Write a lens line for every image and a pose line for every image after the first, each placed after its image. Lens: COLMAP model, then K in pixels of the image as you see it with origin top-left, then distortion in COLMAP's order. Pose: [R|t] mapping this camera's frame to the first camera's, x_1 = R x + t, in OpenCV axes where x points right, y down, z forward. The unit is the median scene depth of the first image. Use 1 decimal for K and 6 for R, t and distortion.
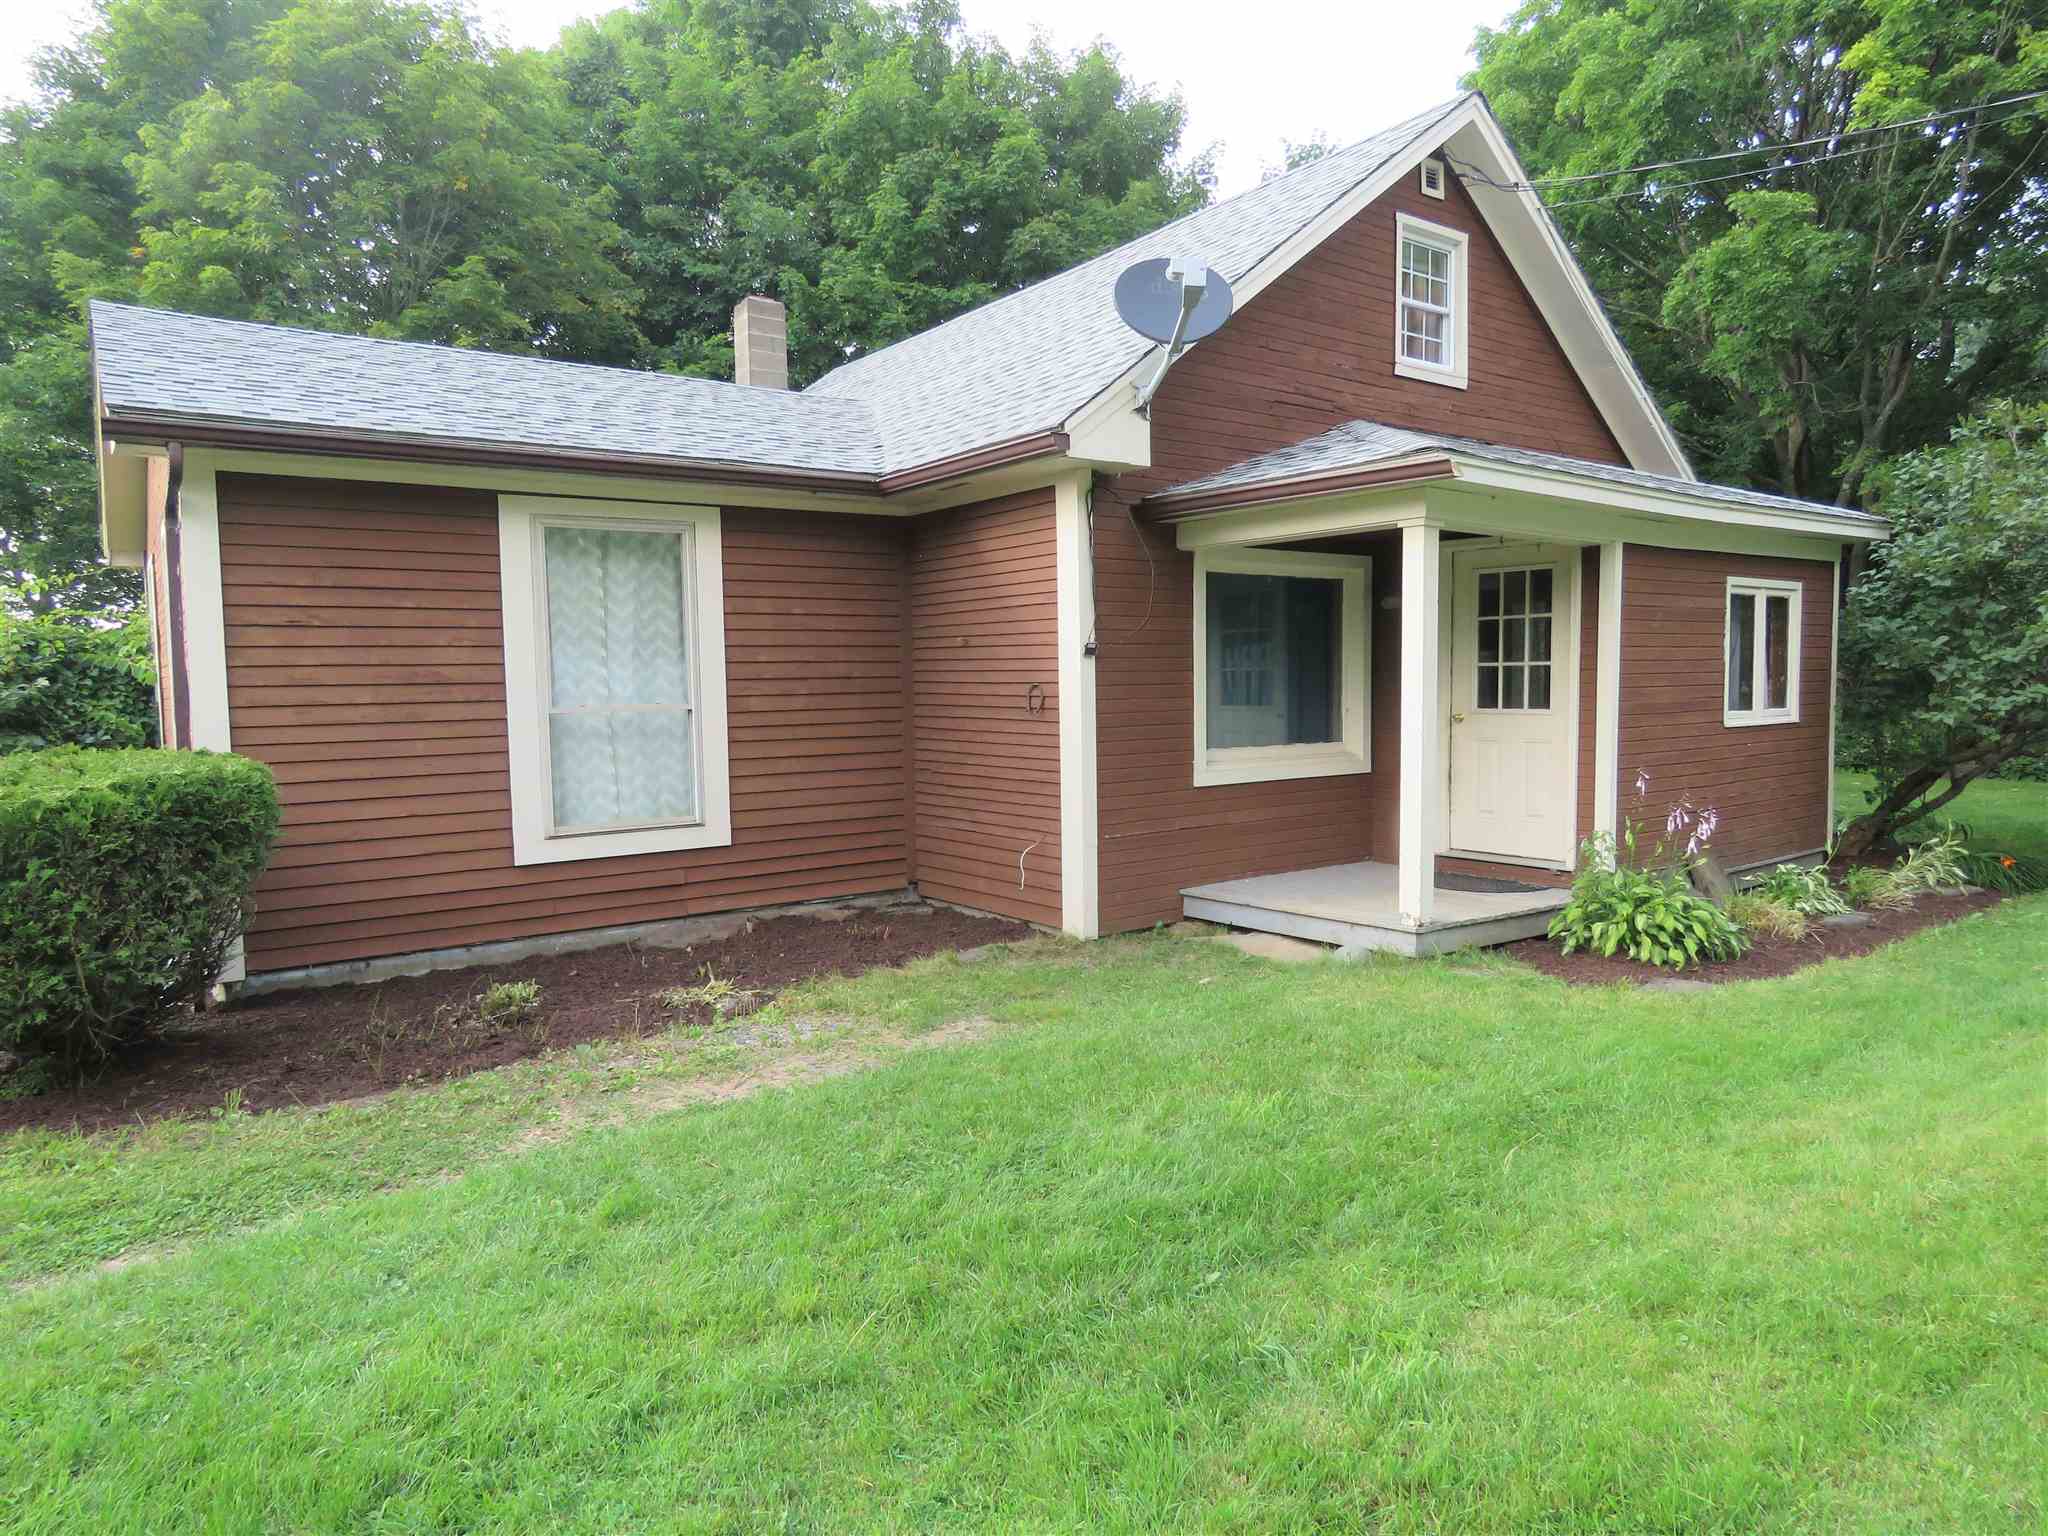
lens RADIAL K [[1313.7, 0, 1021.5], [0, 1313.7, 771.5], [0, 0, 1]] dist [-0.002038, -0.000600]
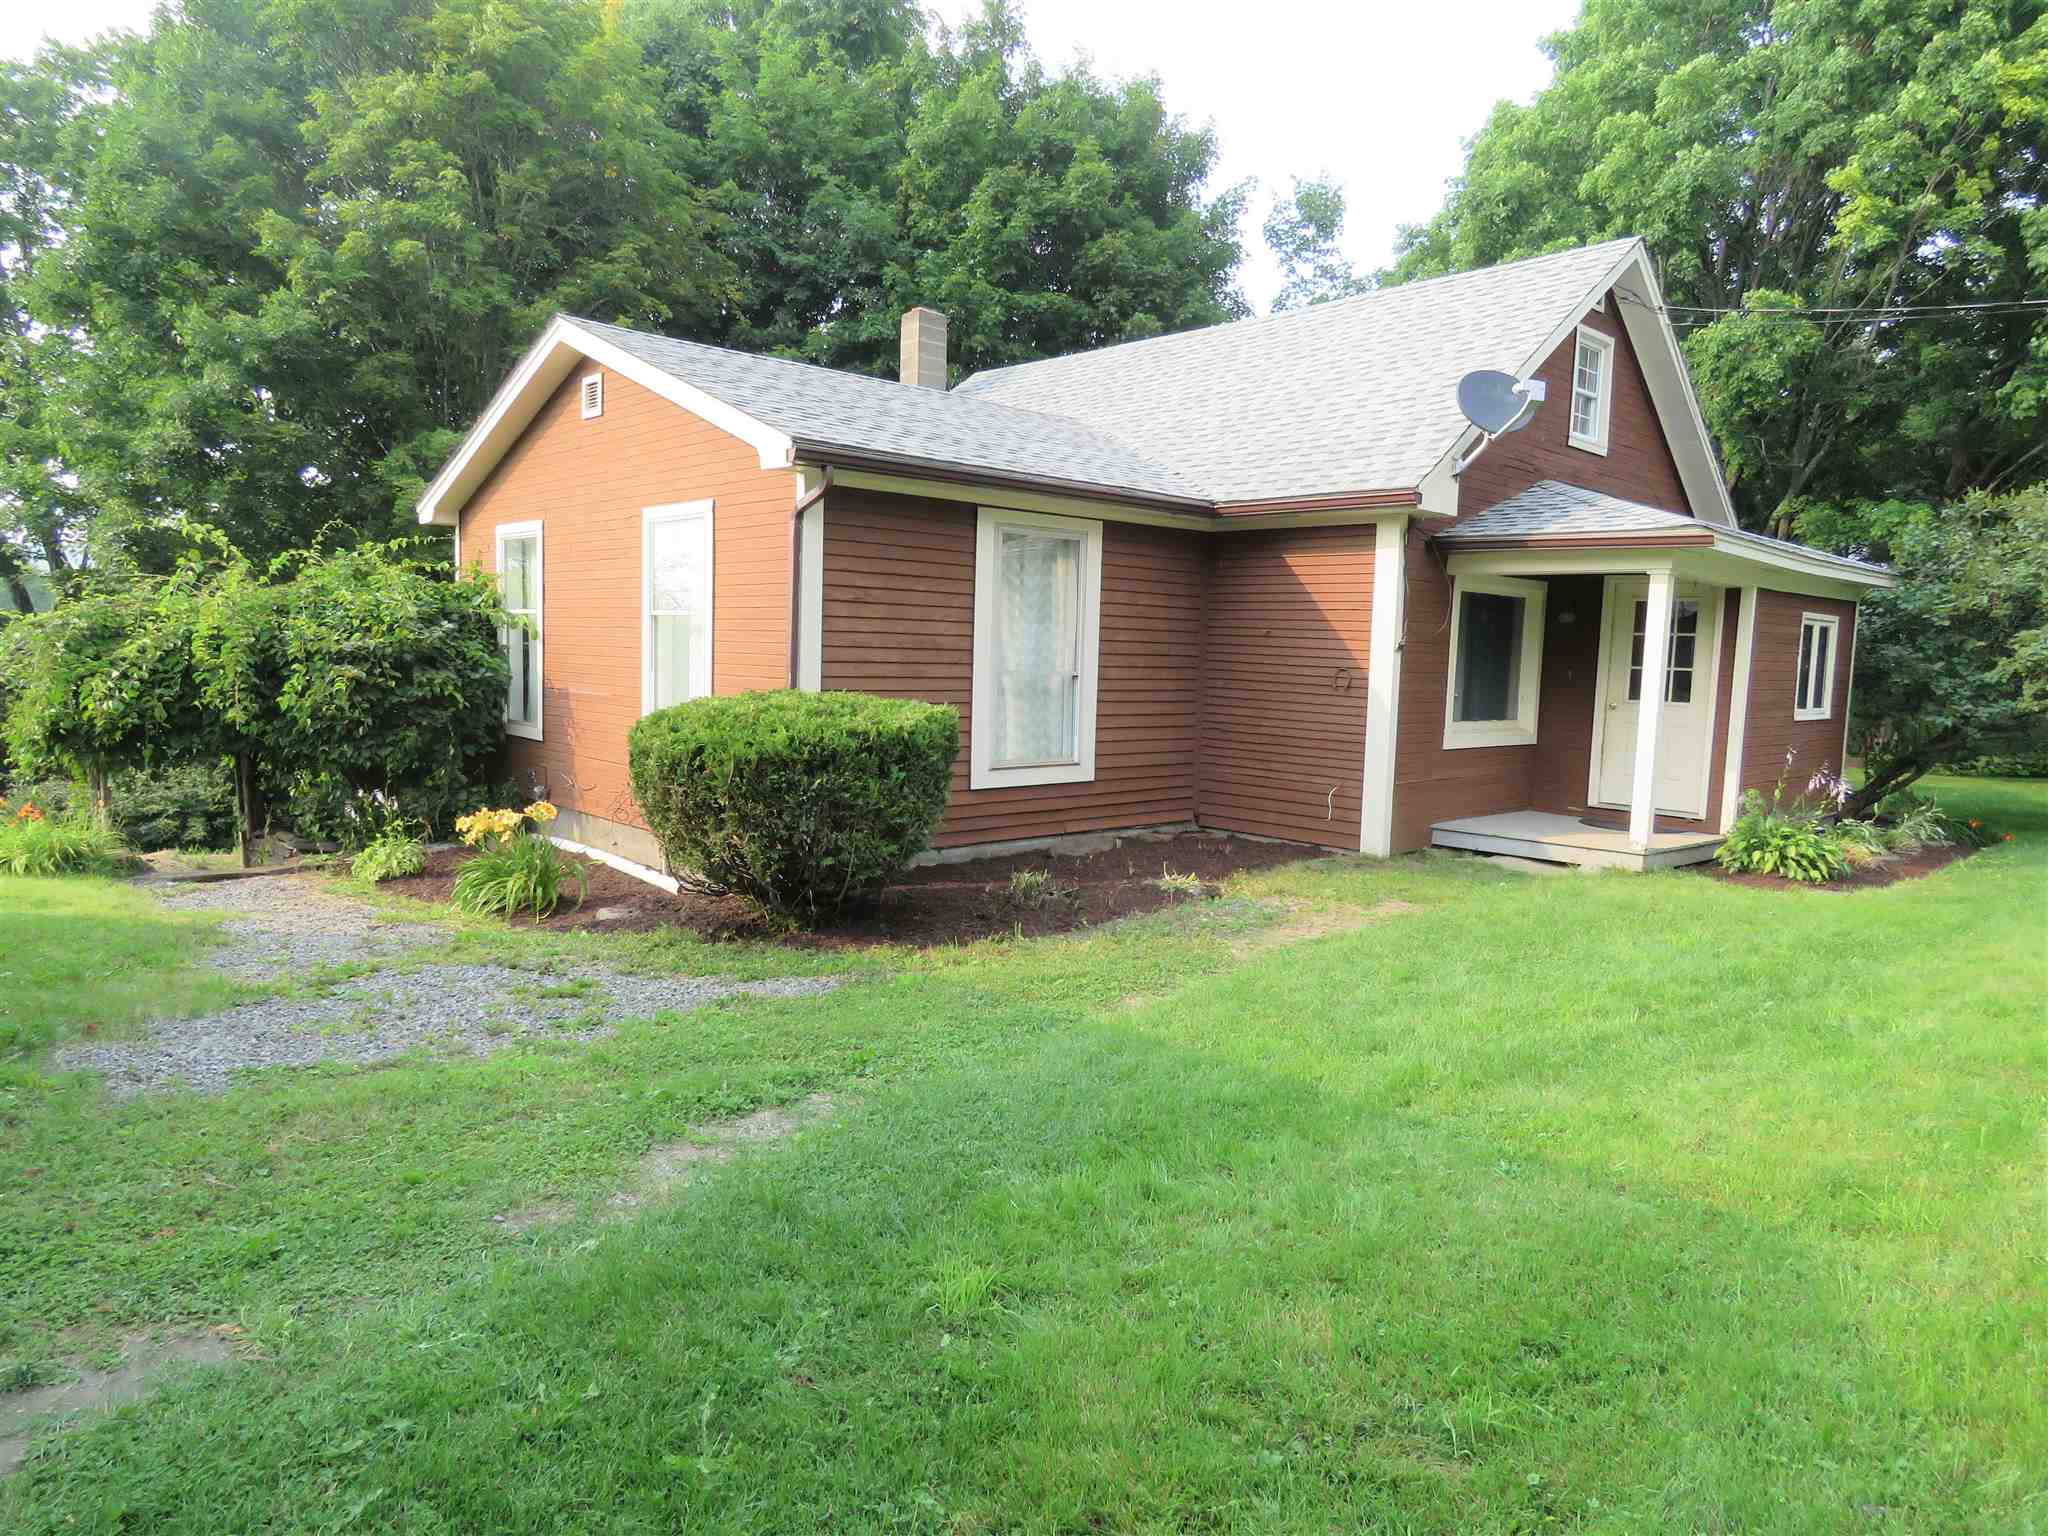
lens RADIAL K [[1313.7, 0, 1028.3], [0, 1313.7, 768.0], [0, 0, 1]] dist [-0.002038, -0.000600]
pose [[0.992134, 0.035760, 0.119967, -0.430431], [-0.038583, 0.999029, 0.021292, 0.017620], [-0.119089, -0.025753, 0.992550, -0.277144]]
